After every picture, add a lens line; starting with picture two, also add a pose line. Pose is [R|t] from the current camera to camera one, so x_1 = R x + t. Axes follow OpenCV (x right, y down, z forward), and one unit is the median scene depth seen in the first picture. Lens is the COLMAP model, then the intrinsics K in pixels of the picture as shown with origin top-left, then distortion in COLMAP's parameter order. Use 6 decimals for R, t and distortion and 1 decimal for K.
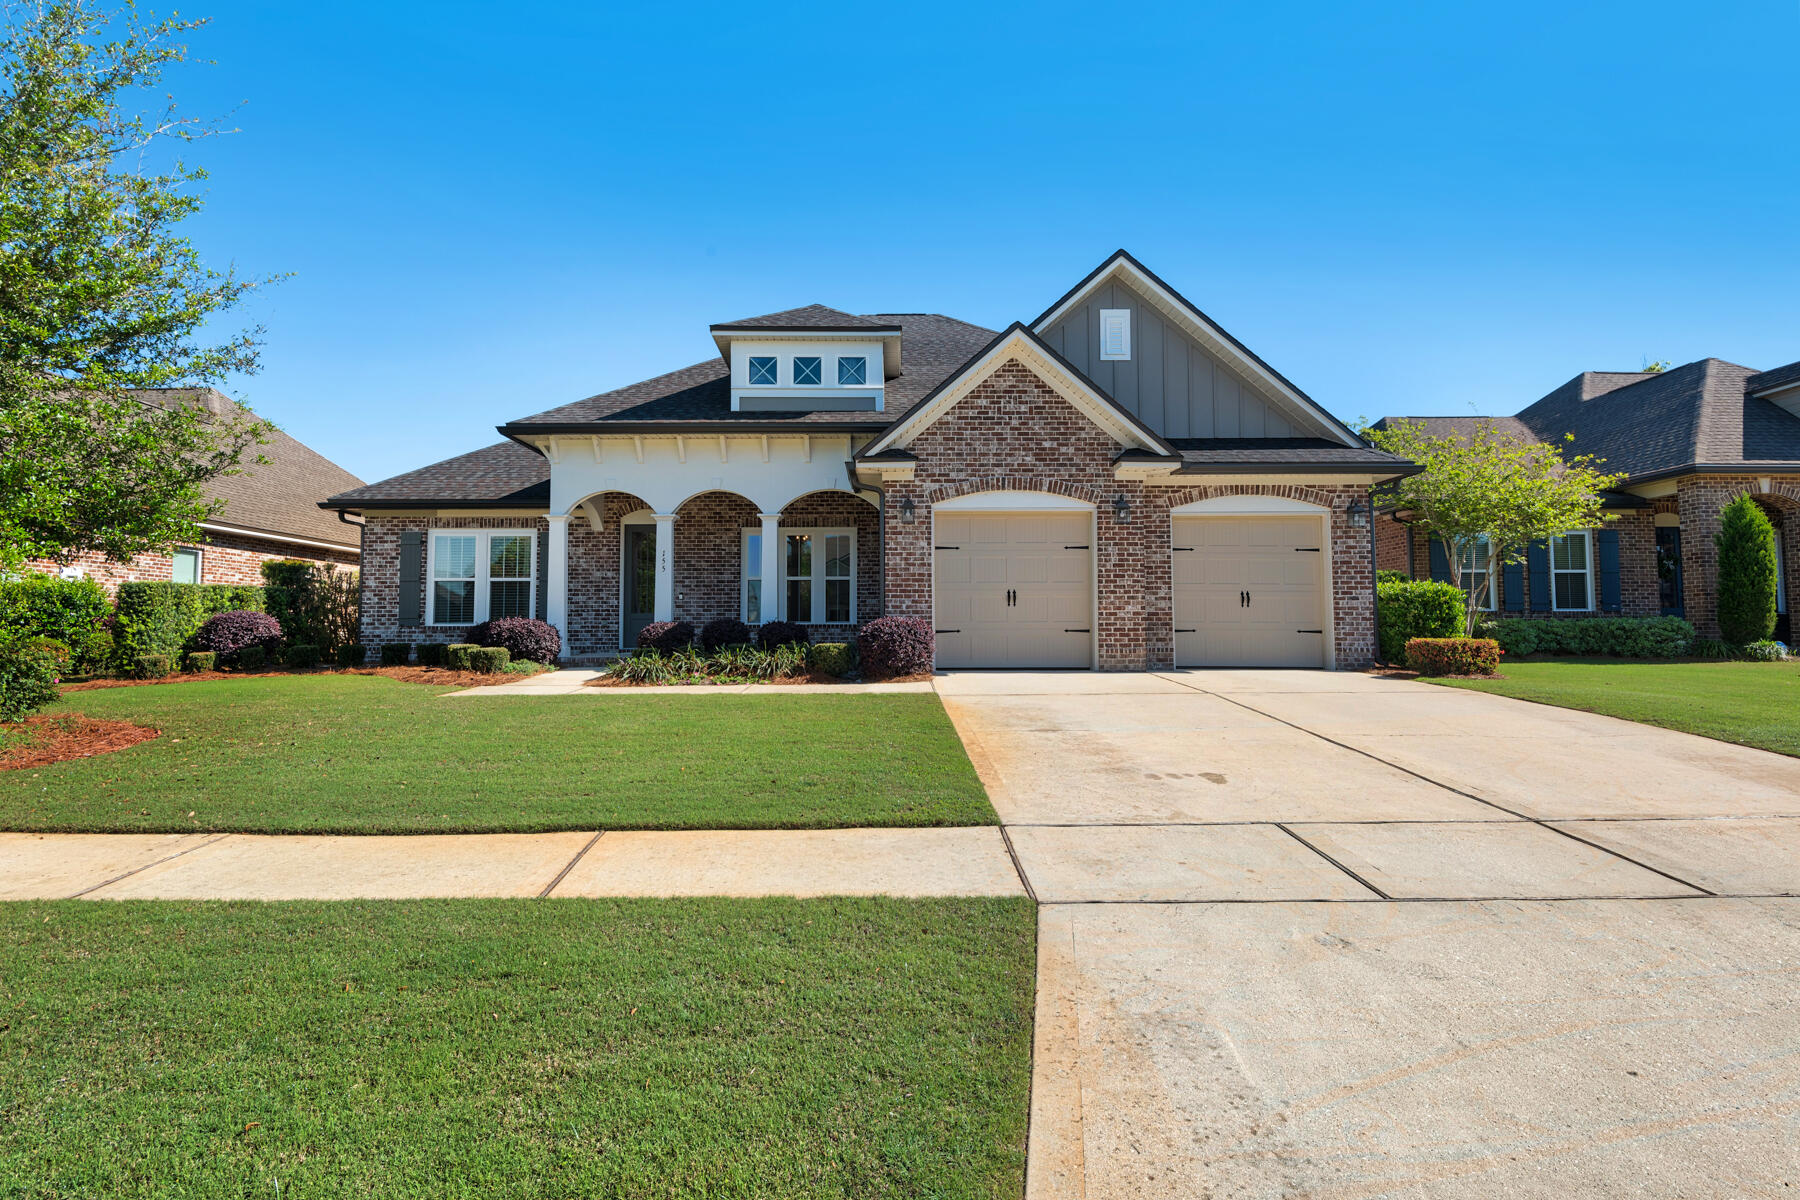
lens RADIAL K [[971.4, 0, 887.0], [0, 971.4, 583.7], [0, 0, 1]] dist [0.020578, -0.009921]
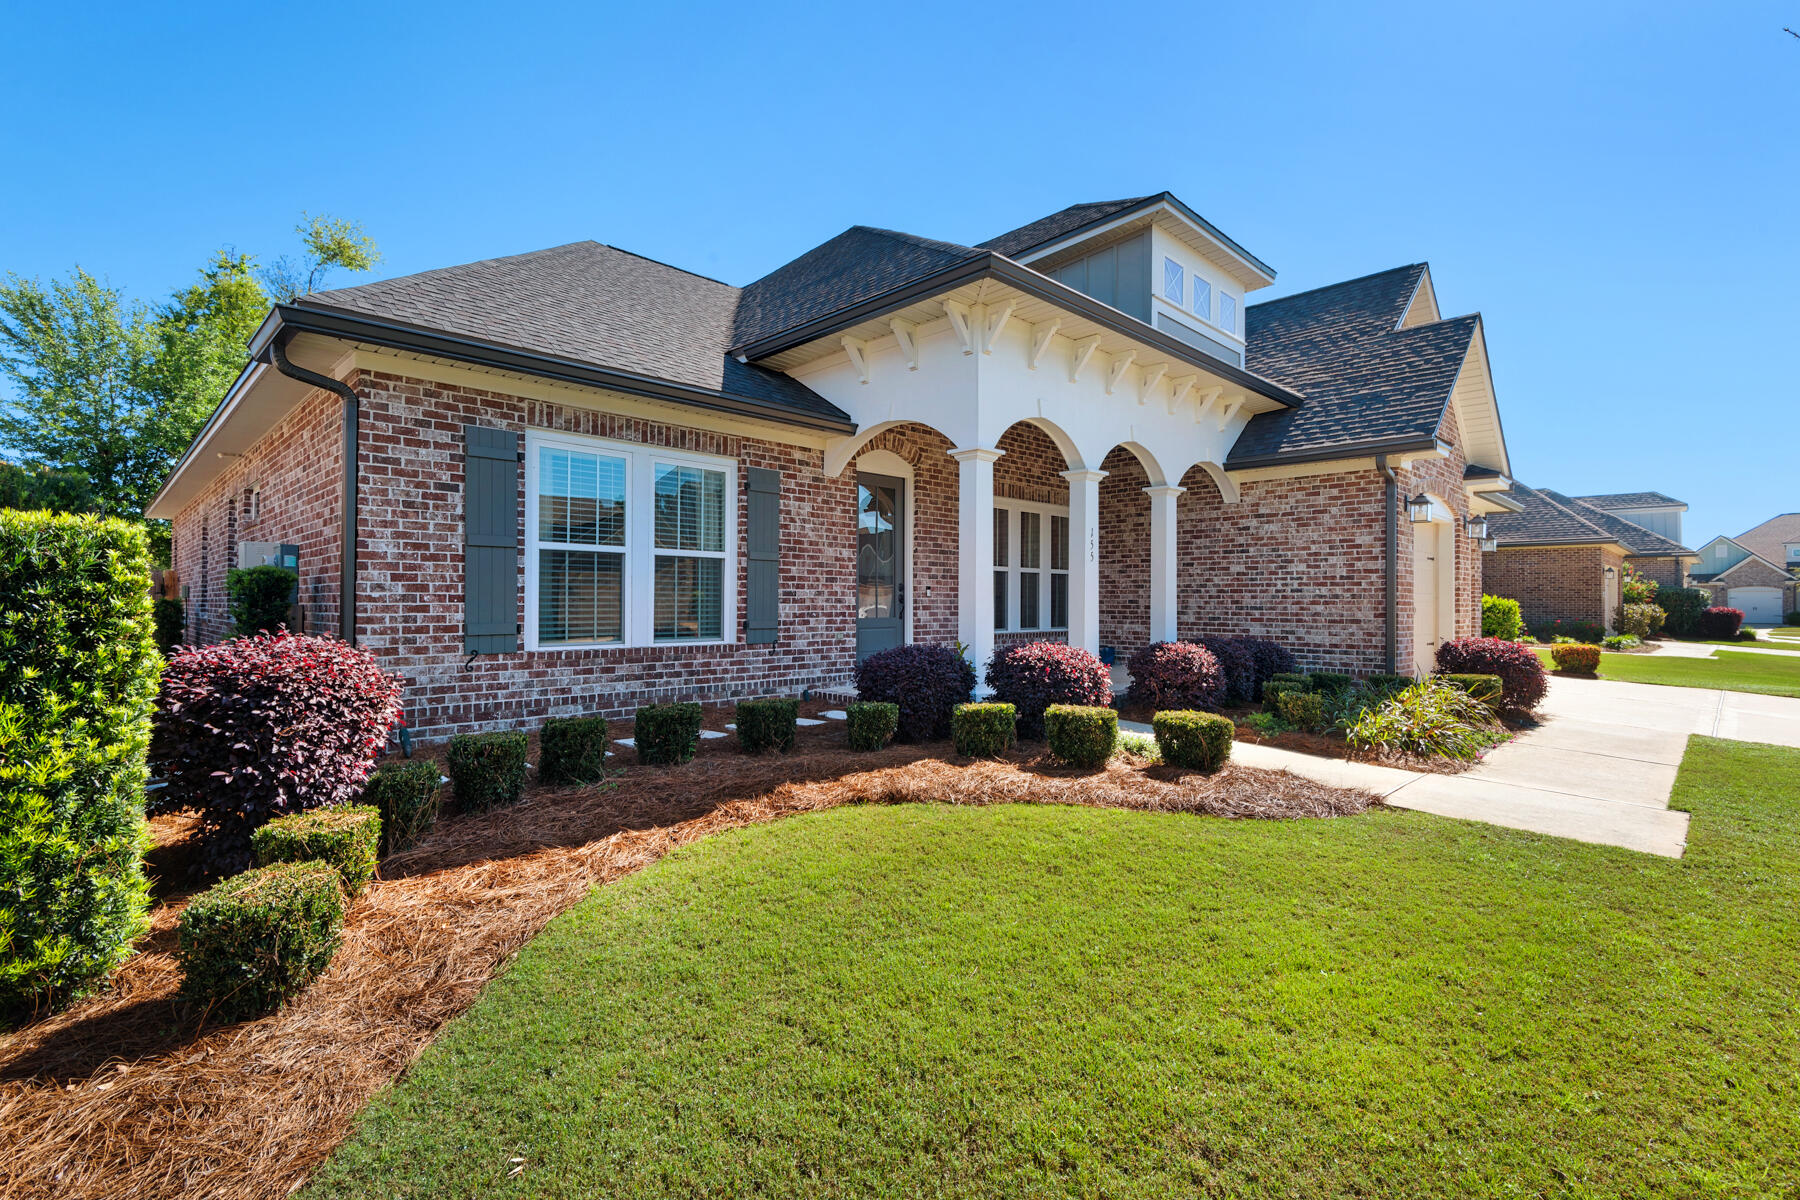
lens RADIAL K [[831.9, 0, 898.3], [0, 831.9, 604.8], [0, 0, 1]] dist [0.015702, -0.007954]
pose [[0.705479, 0.003939, 0.708720, -0.775080], [-0.044375, 0.998268, 0.038624, 0.000881], [-0.707341, -0.058698, 0.704432, 0.775251]]
